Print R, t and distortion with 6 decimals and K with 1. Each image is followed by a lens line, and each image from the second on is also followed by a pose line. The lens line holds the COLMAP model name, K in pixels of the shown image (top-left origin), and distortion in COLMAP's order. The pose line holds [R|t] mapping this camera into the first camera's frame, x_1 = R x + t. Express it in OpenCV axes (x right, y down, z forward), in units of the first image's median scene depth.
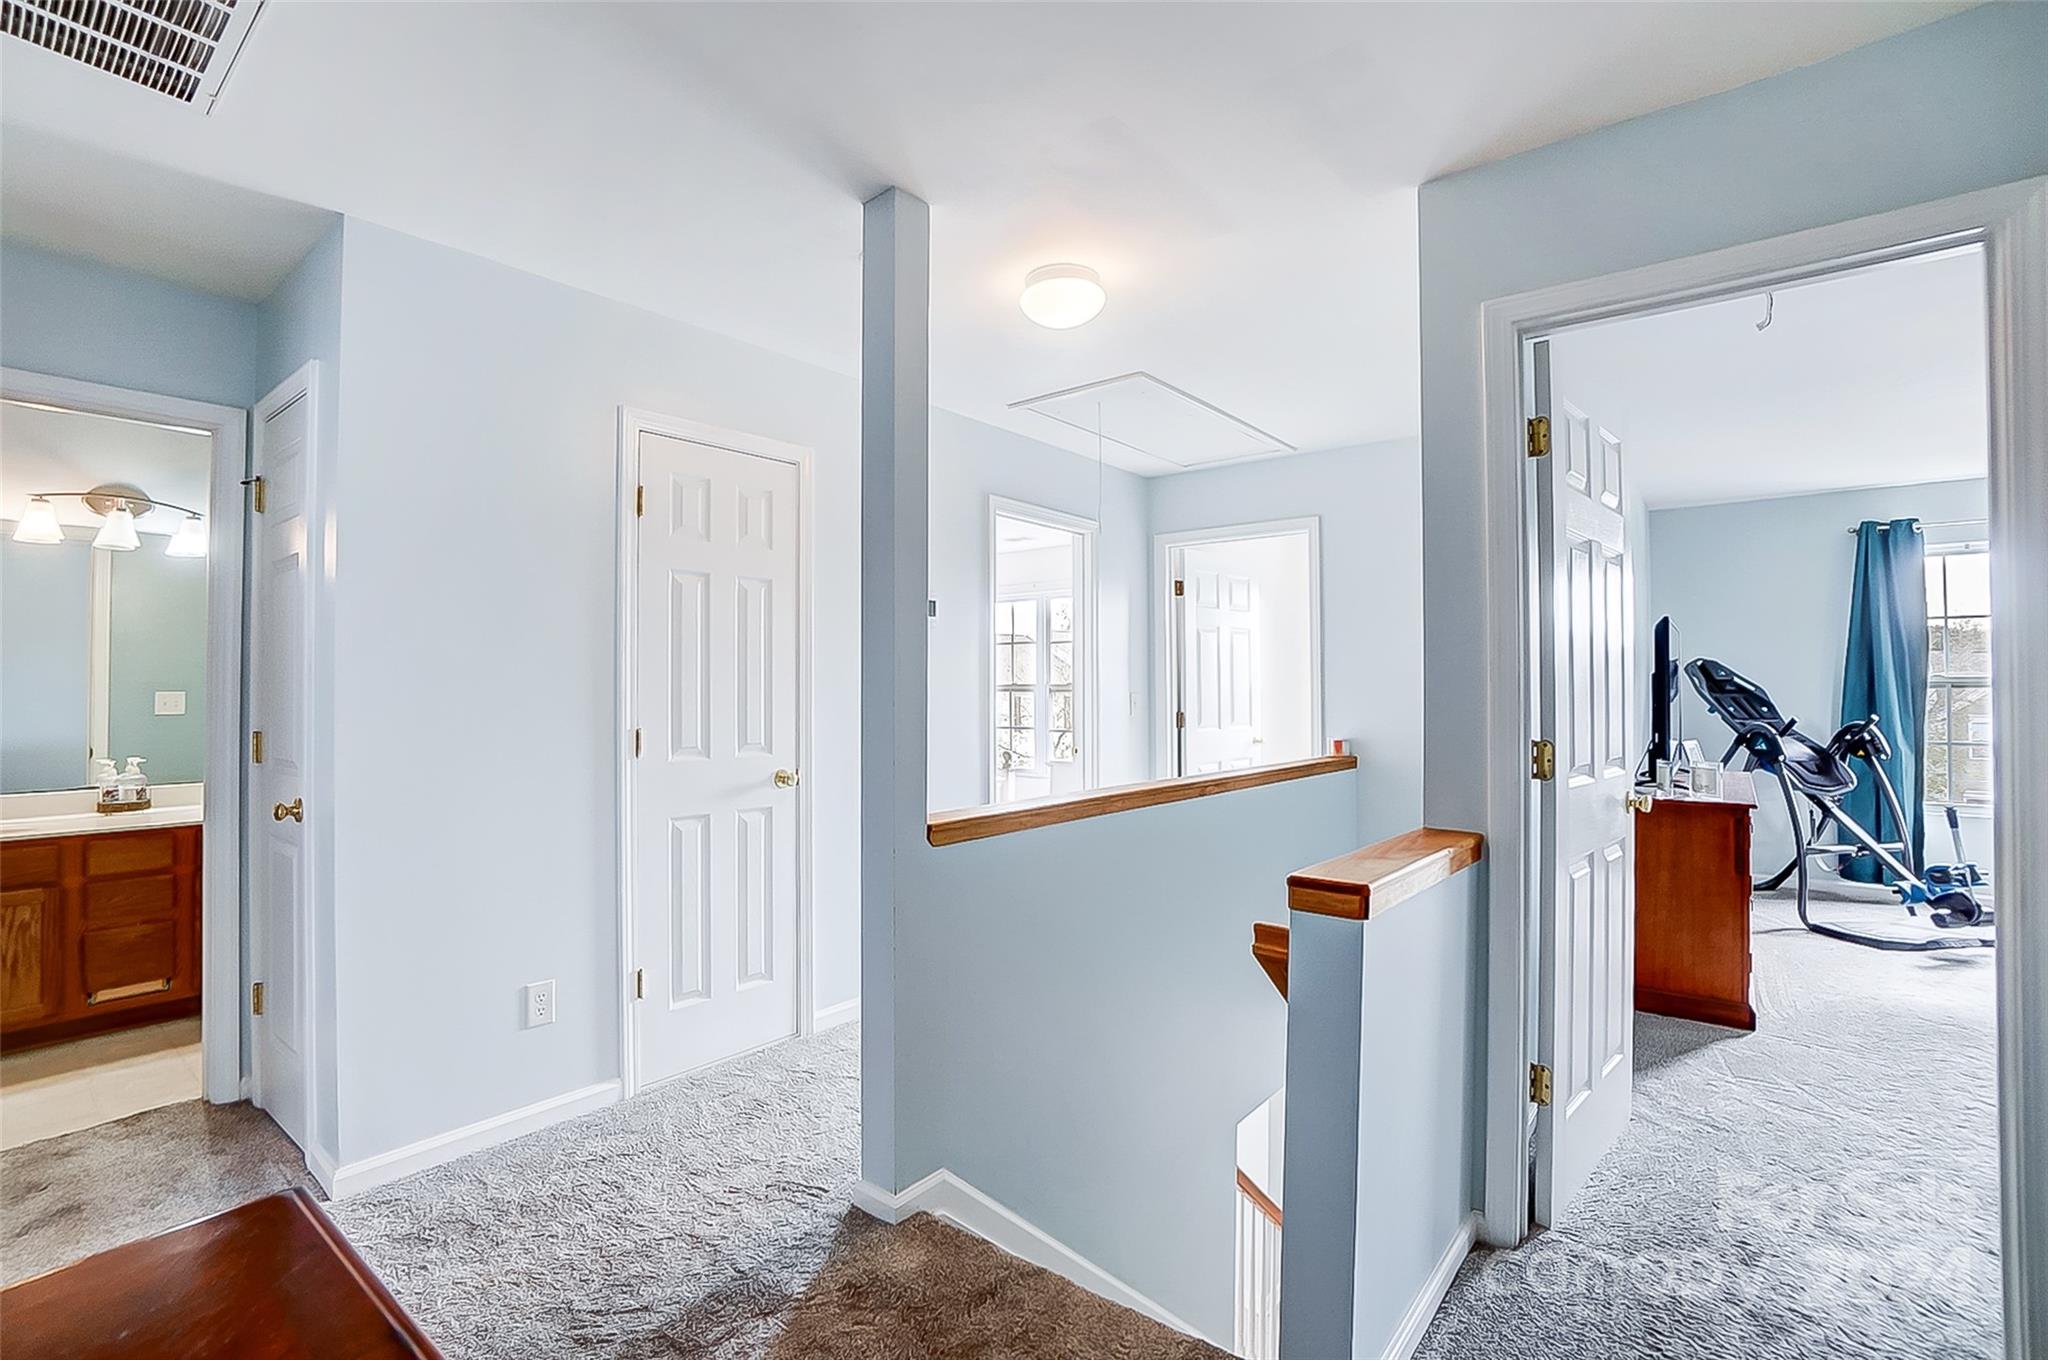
lens RADIAL K [[923.0, 0, 1021.2], [0, 923.0, 672.2], [0, 0, 1]] dist [-0.054686, 0.018639]
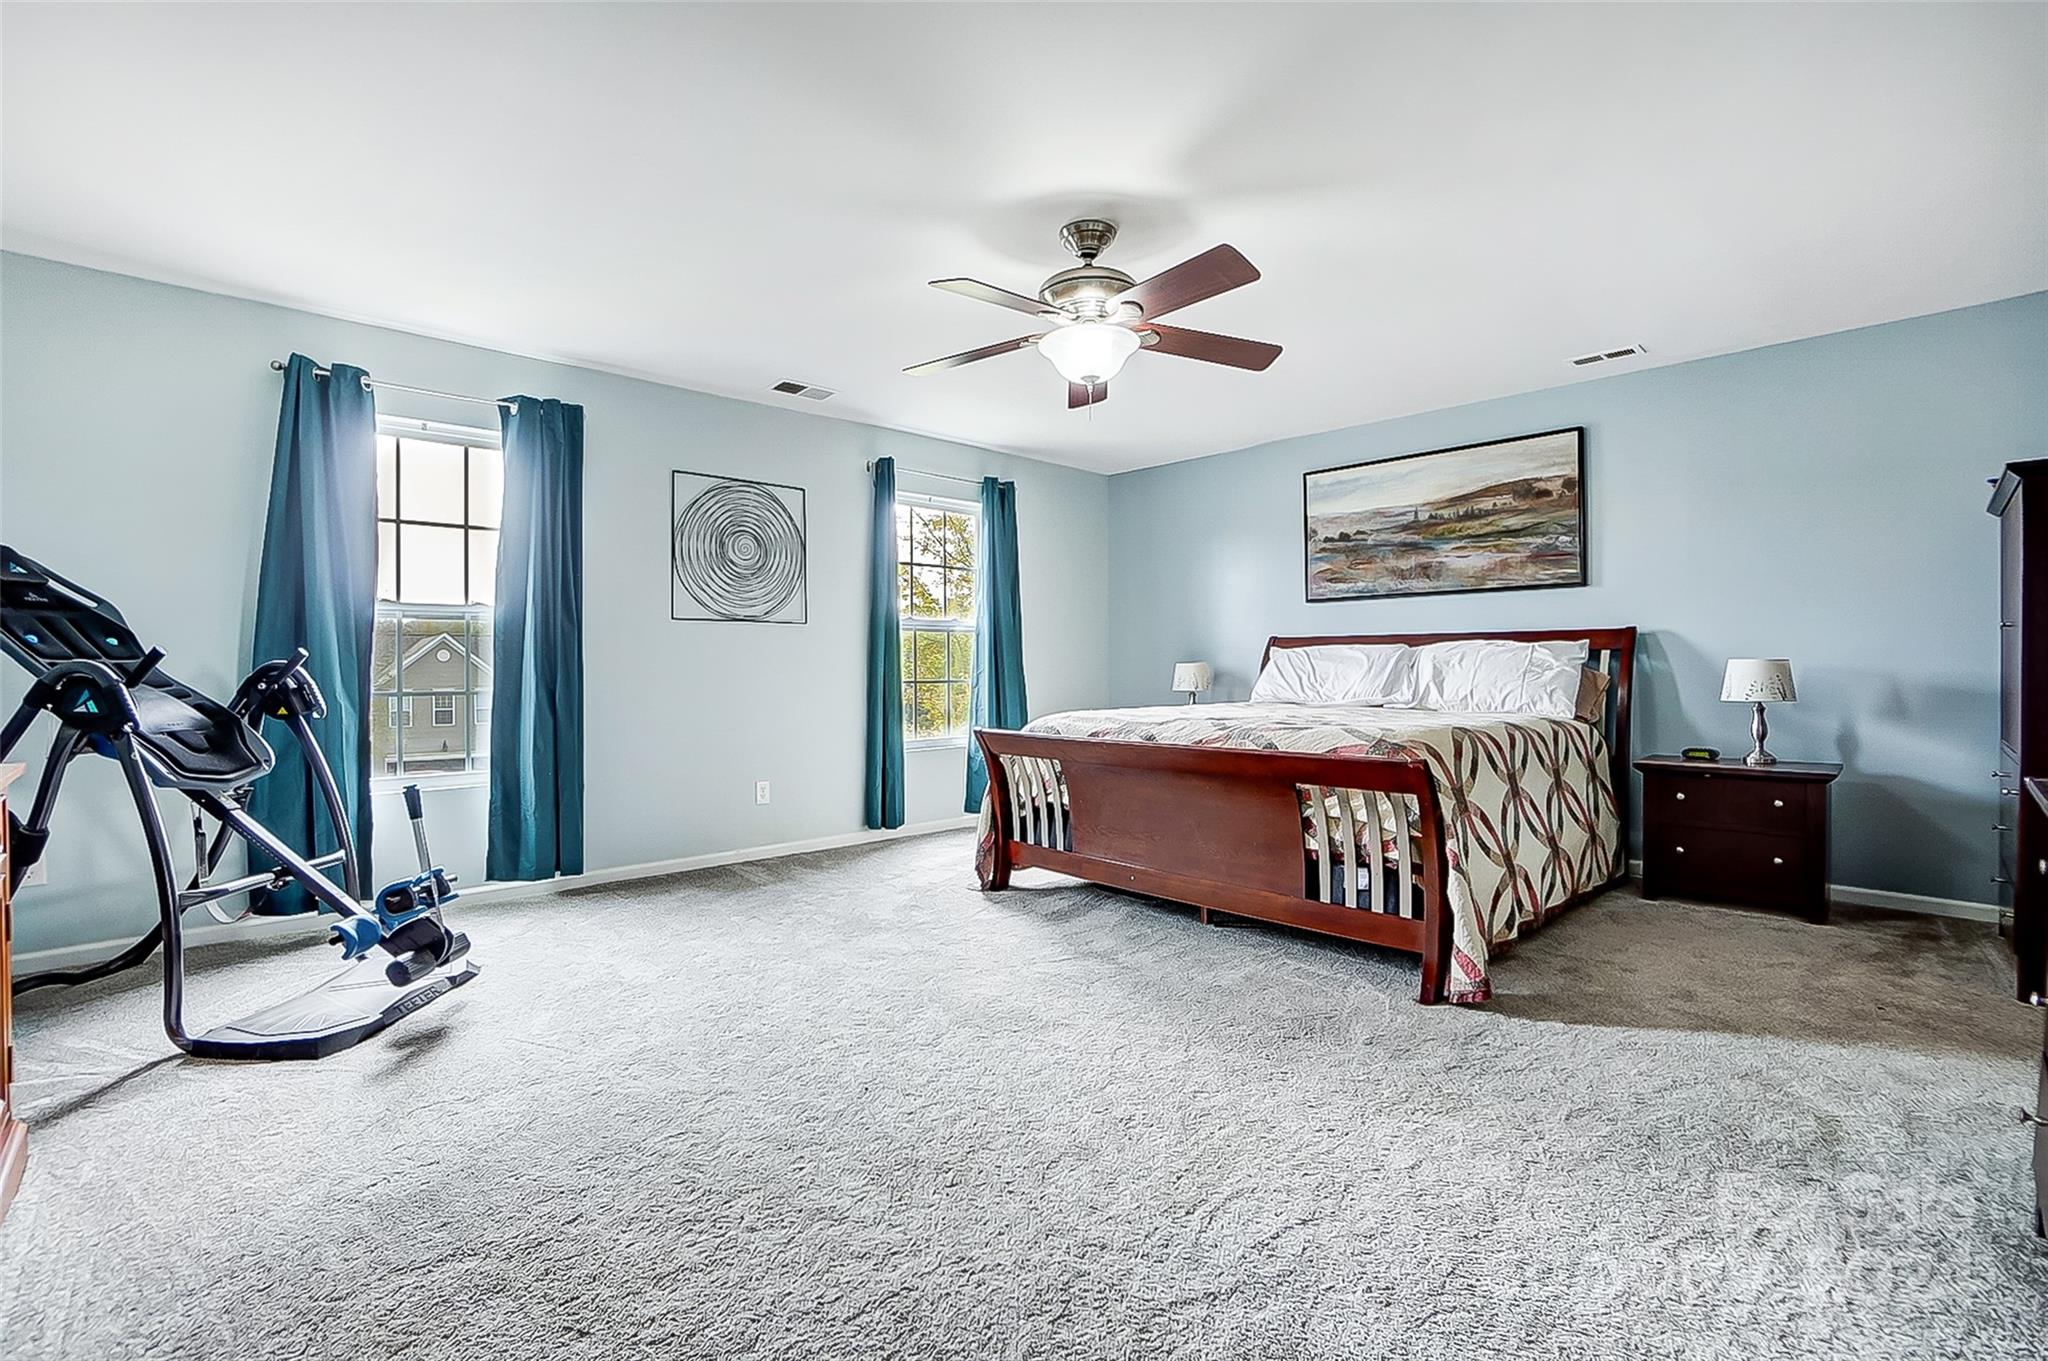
lens RADIAL K [[923.0, 0, 1021.2], [0, 923.0, 672.7], [0, 0, 1]] dist [-0.054686, 0.018639]
pose [[0.145232, -0.008630, 0.989360, 0.415084], [-0.012420, 0.999867, 0.010545, 0.052057], [-0.989320, -0.013819, 0.145105, 0.417976]]
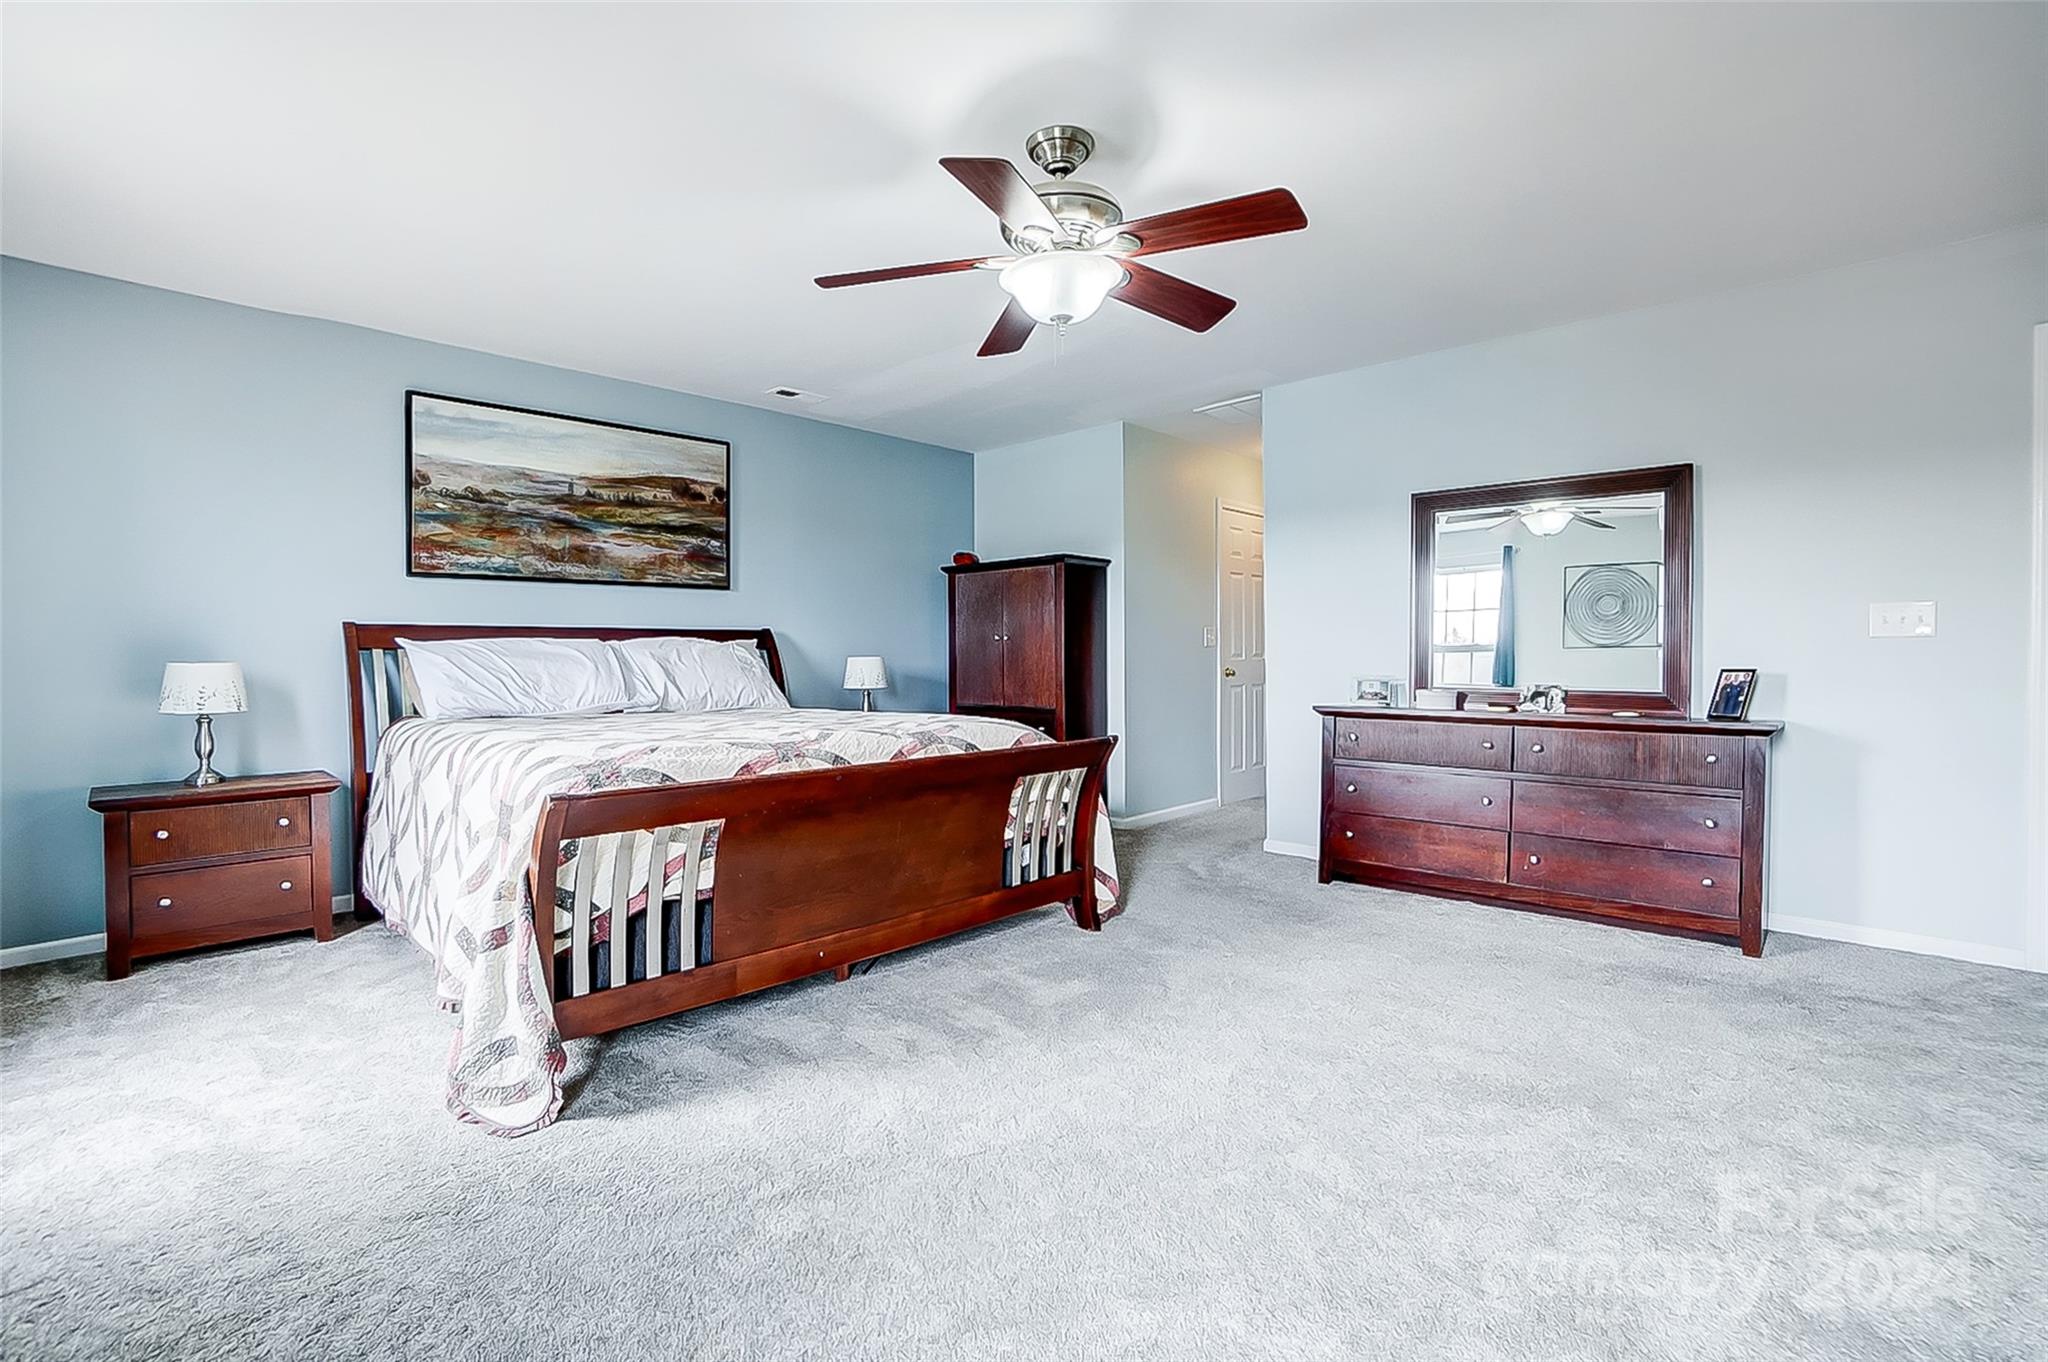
lens RADIAL K [[923.0, 0, 1021.2], [0, 923.0, 673.2], [0, 0, 1]] dist [-0.054686, 0.018639]
pose [[-0.993544, 0.000494, 0.113444, 1.210045], [0.000693, 0.999998, 0.001716, 0.058719], [-0.113443, 0.001783, -0.993543, 1.179935]]
